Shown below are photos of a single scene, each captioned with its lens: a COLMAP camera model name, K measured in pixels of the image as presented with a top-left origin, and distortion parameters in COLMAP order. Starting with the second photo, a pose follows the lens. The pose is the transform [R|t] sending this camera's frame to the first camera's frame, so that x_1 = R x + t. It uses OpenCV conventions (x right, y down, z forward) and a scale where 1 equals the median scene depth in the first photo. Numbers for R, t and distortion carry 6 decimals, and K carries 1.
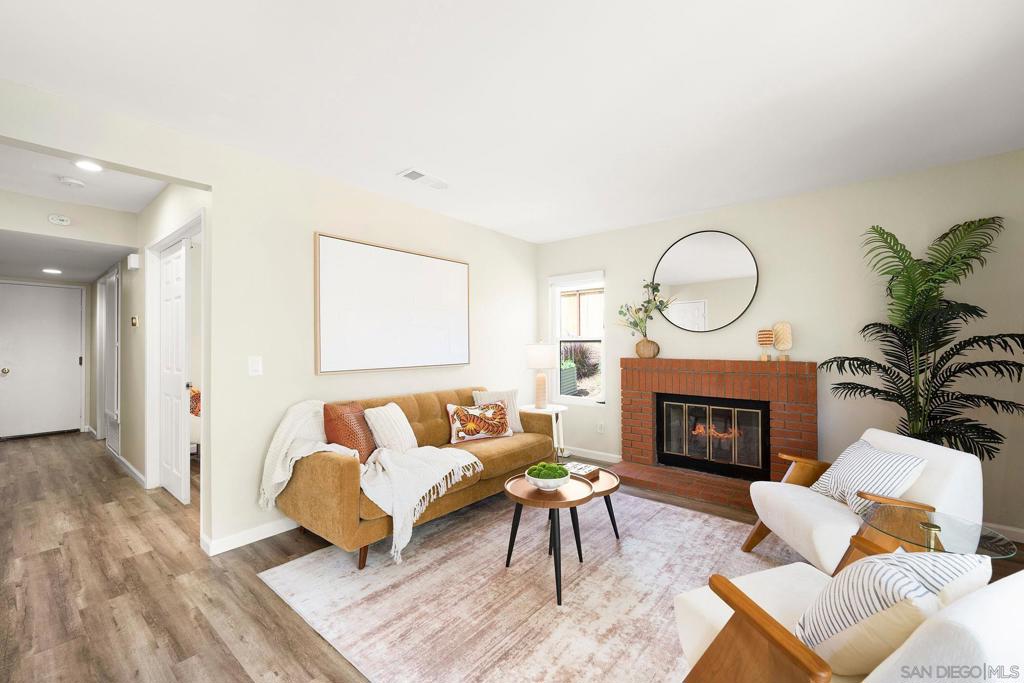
lens RADIAL K [[418.3, 0, 517.6], [0, 418.3, 339.2], [0, 0, 1]] dist [0.000467, -0.000297]
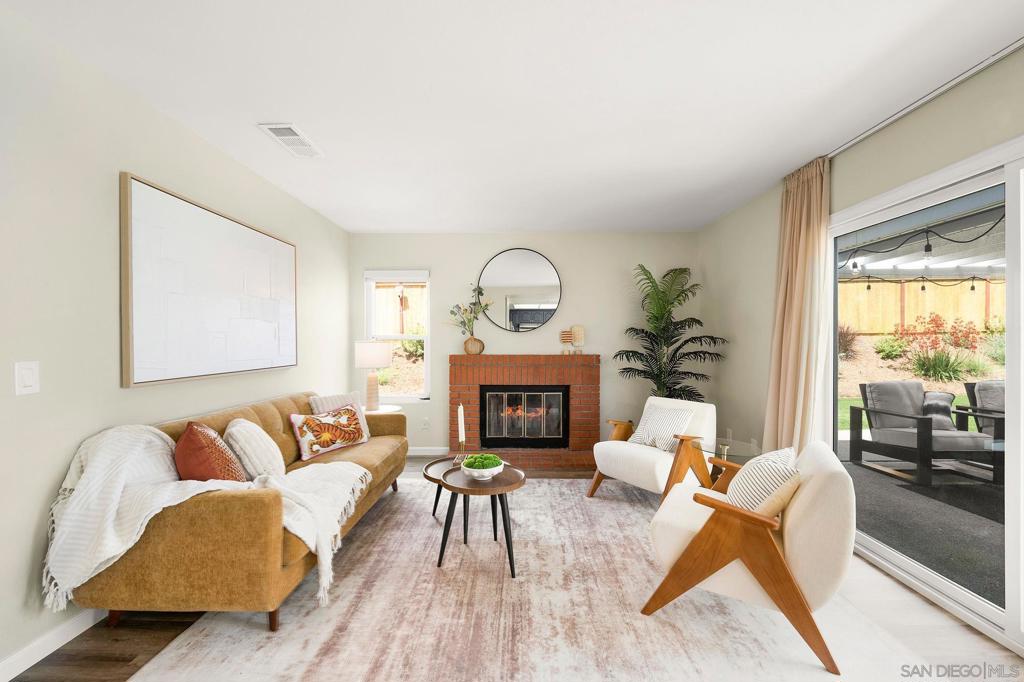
lens RADIAL K [[416.1, 0, 512.0], [0, 416.1, 341.0], [0, 0, 1]] dist [-0.002446, -0.000621]
pose [[0.785751, -0.000026, 0.618543, -0.396728], [-0.005511, 0.999960, 0.007043, 0.001854], [-0.618518, -0.008942, 0.785720, 0.099226]]
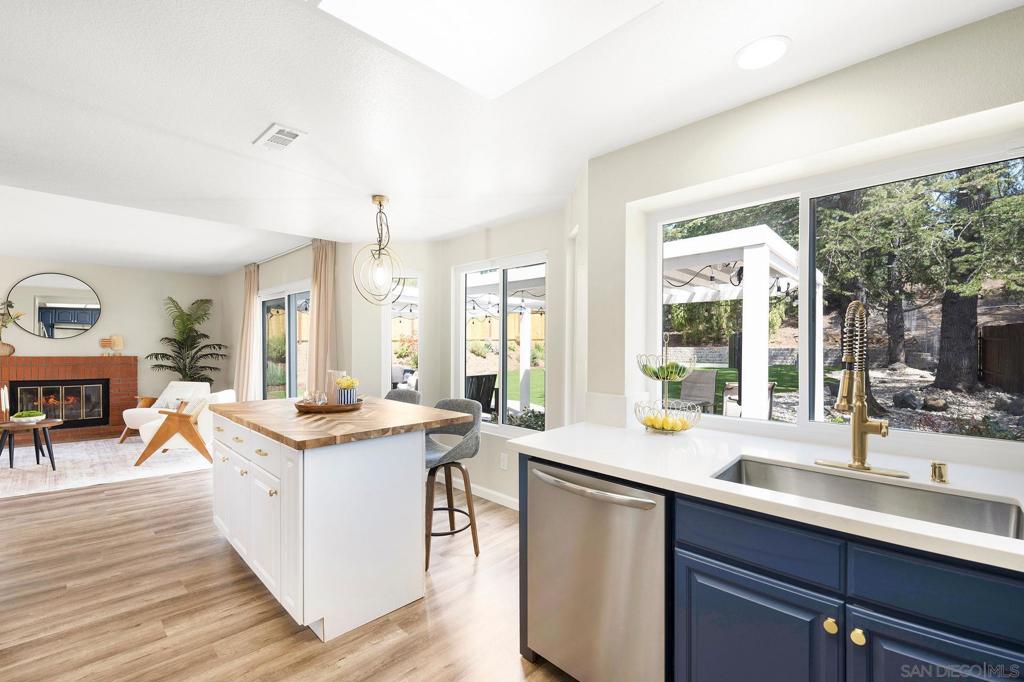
lens RADIAL K [[439.9, 0, 530.8], [0, 439.9, 359.2], [0, 0, 1]] dist [0.000116, -0.007262]
pose [[0.055272, -0.025152, 0.998154, -1.327688], [-0.024255, 0.999354, 0.026525, -0.032003], [-0.998177, -0.025677, 0.054626, -1.029246]]
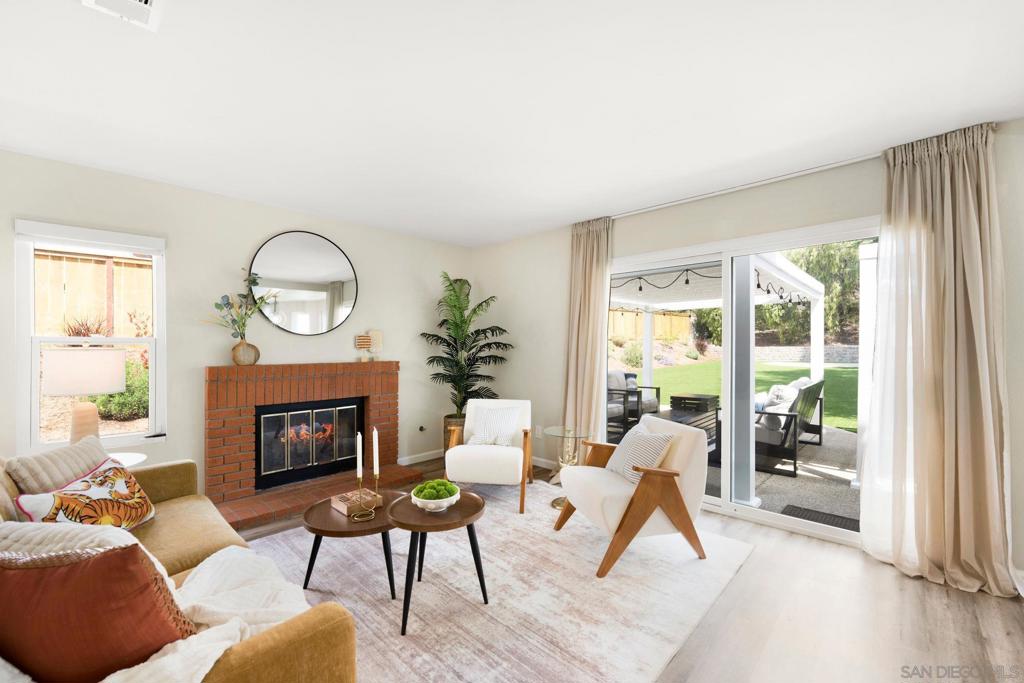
lens RADIAL K [[429.2, 0, 502.2], [0, 429.2, 346.7], [0, 0, 1]] dist [-0.001166, -0.000174]
pose [[0.081014, -0.005857, 0.996696, -0.644204], [-0.011785, 0.999907, 0.006834, -0.002913], [-0.996643, -0.012300, 0.080937, 0.602076]]
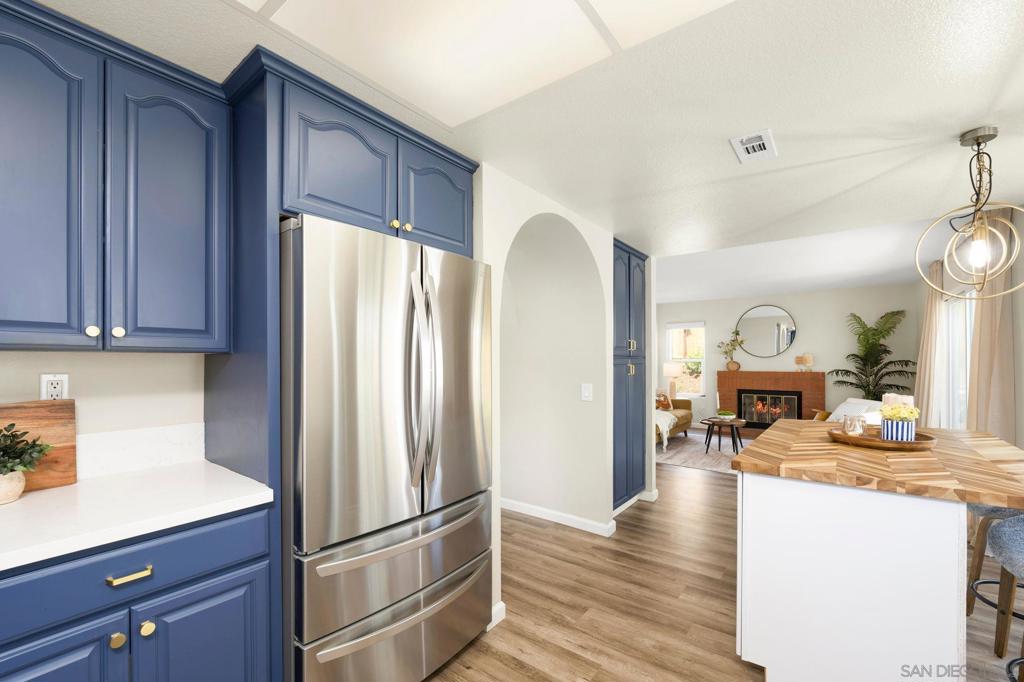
lens RADIAL K [[444.3, 0, 495.4], [0, 444.3, 359.3], [0, 0, 1]] dist [-0.031009, 0.025699]
pose [[0.999938, -0.002722, 0.010844, -1.044195], [0.002606, 0.999940, 0.010653, -0.040459], [-0.010872, -0.010624, 0.999884, -1.289551]]
